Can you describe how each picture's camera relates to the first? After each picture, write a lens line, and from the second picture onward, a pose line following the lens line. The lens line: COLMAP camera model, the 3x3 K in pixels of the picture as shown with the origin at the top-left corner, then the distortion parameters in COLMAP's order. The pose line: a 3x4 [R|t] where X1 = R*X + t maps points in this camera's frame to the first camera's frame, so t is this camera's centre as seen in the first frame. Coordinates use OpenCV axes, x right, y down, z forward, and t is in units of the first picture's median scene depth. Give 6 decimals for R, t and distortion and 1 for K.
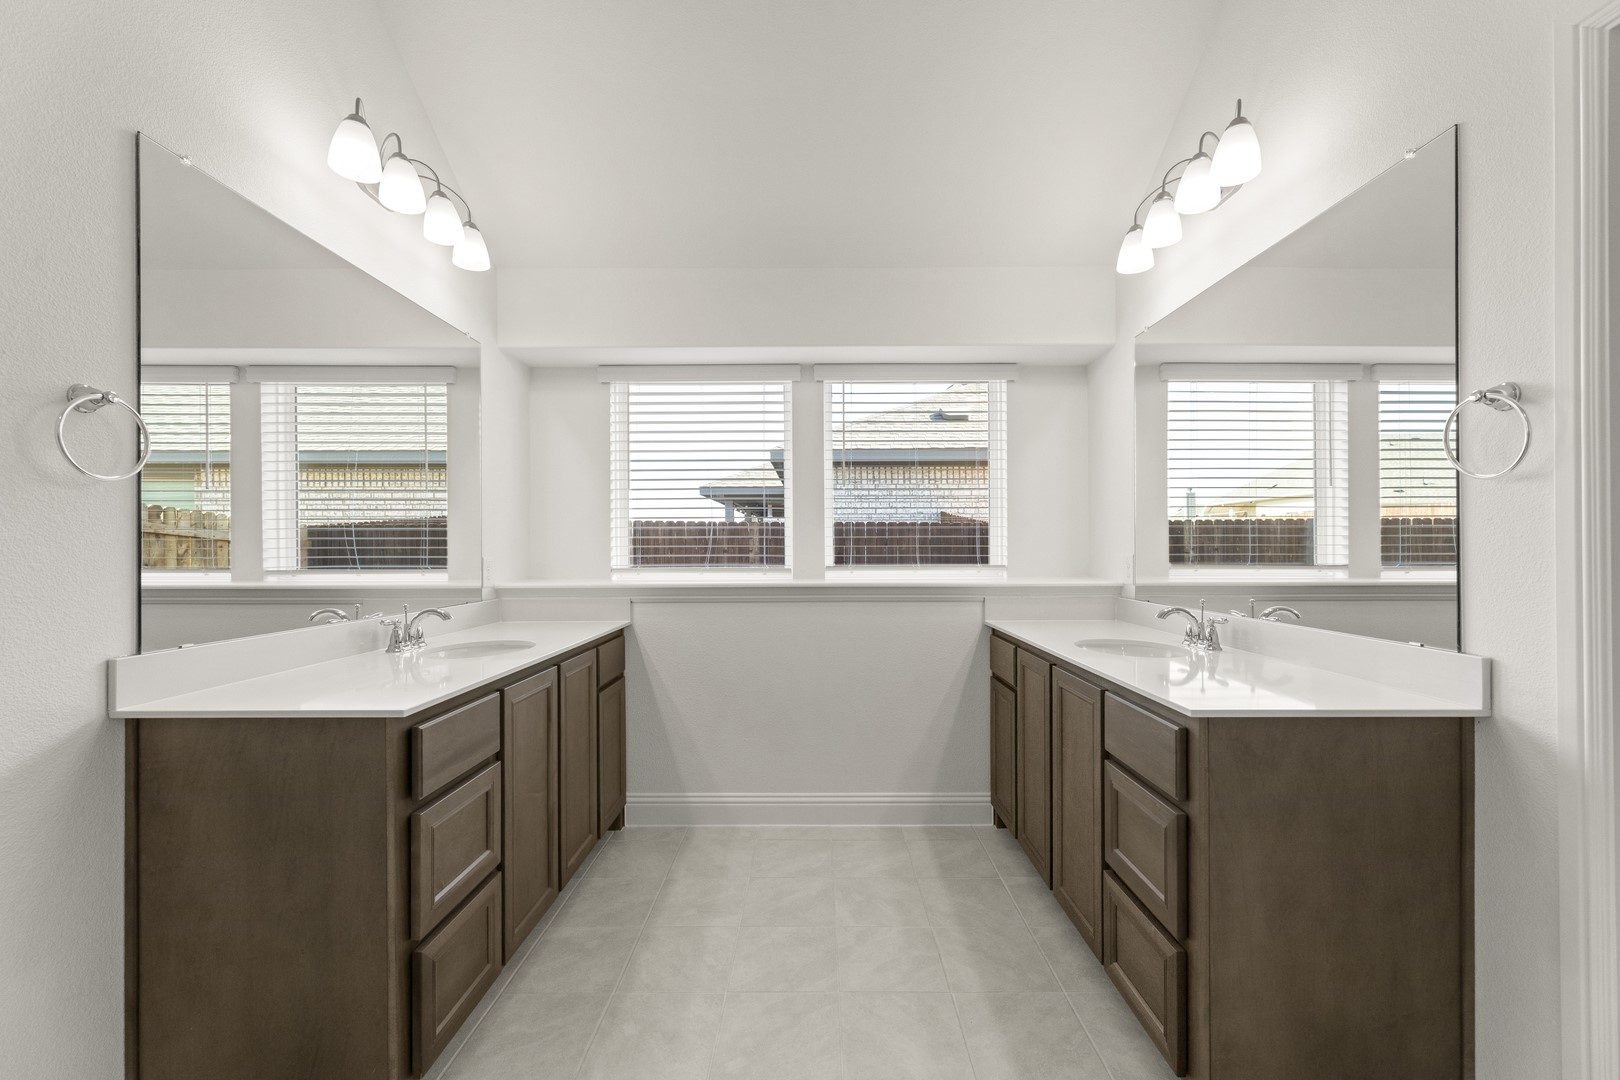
lens RADIAL K [[651.8, 0, 810.8], [0, 651.8, 546.0], [0, 0, 1]] dist [0.002924, 0.000224]
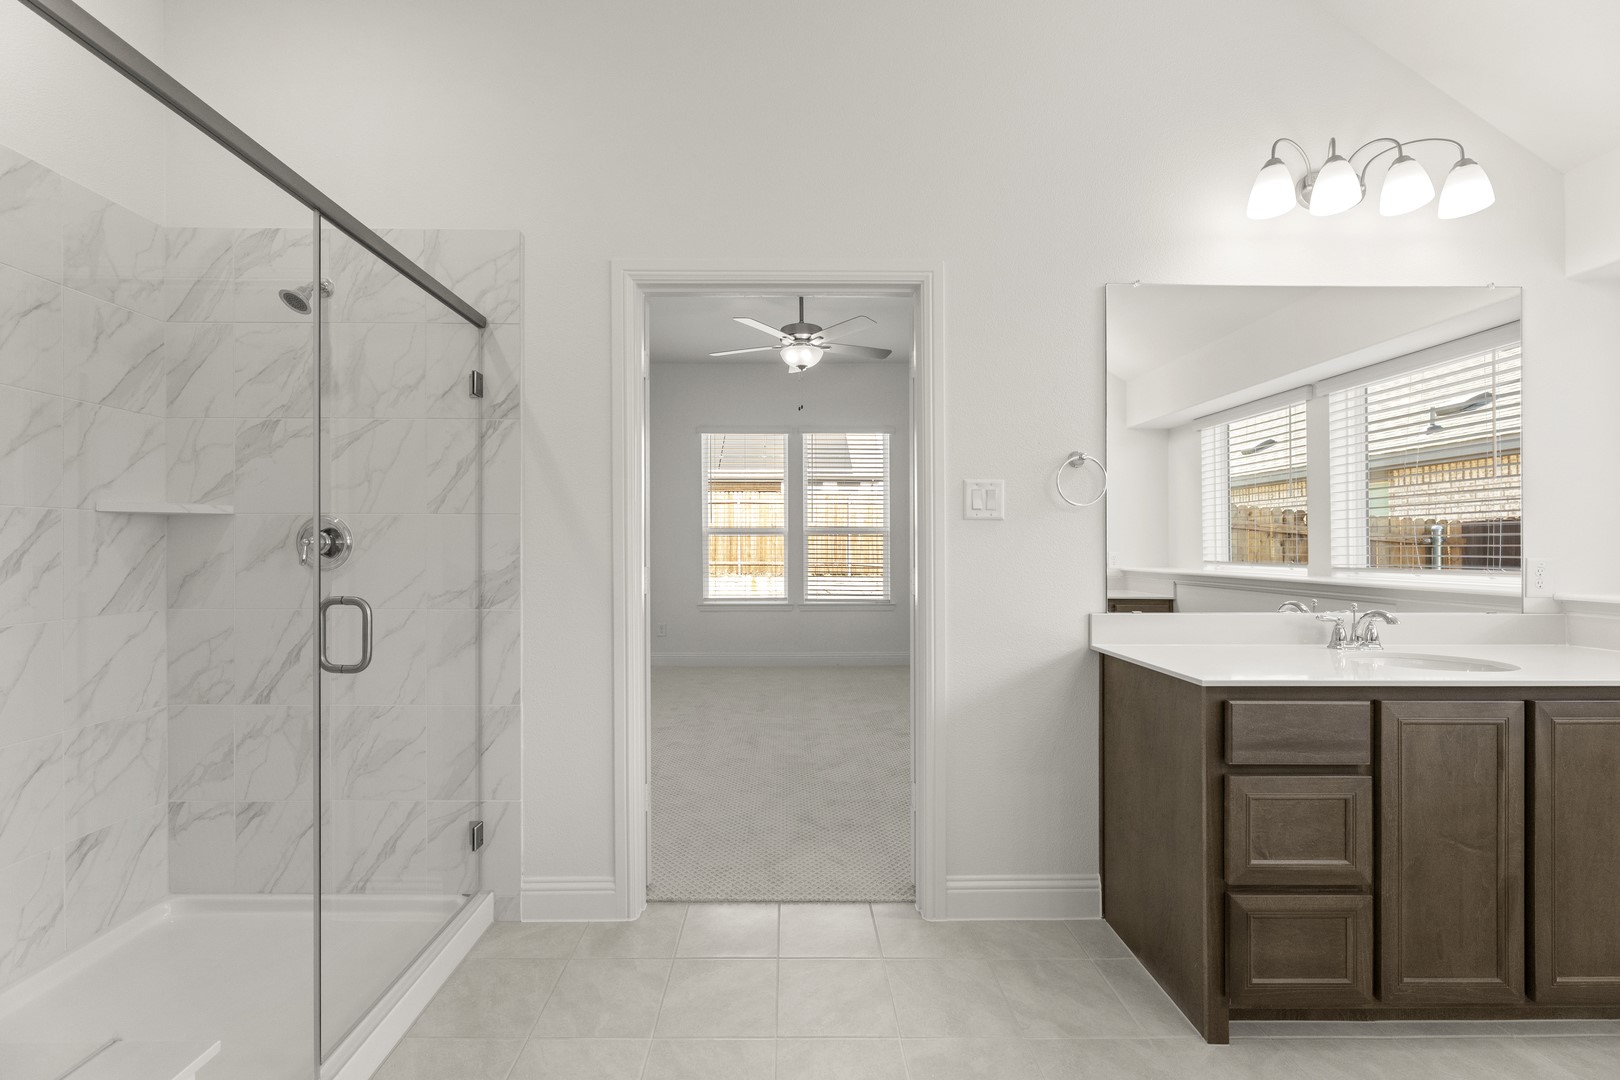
lens RADIAL K [[651.8, 0, 801.4], [0, 651.8, 546.2], [0, 0, 1]] dist [0.002924, 0.000224]
pose [[0.048736, -0.002382, -0.998809, 0.204784], [0.005387, 0.999983, -0.002122, 0.000239], [0.998797, -0.005277, 0.048748, 0.073396]]
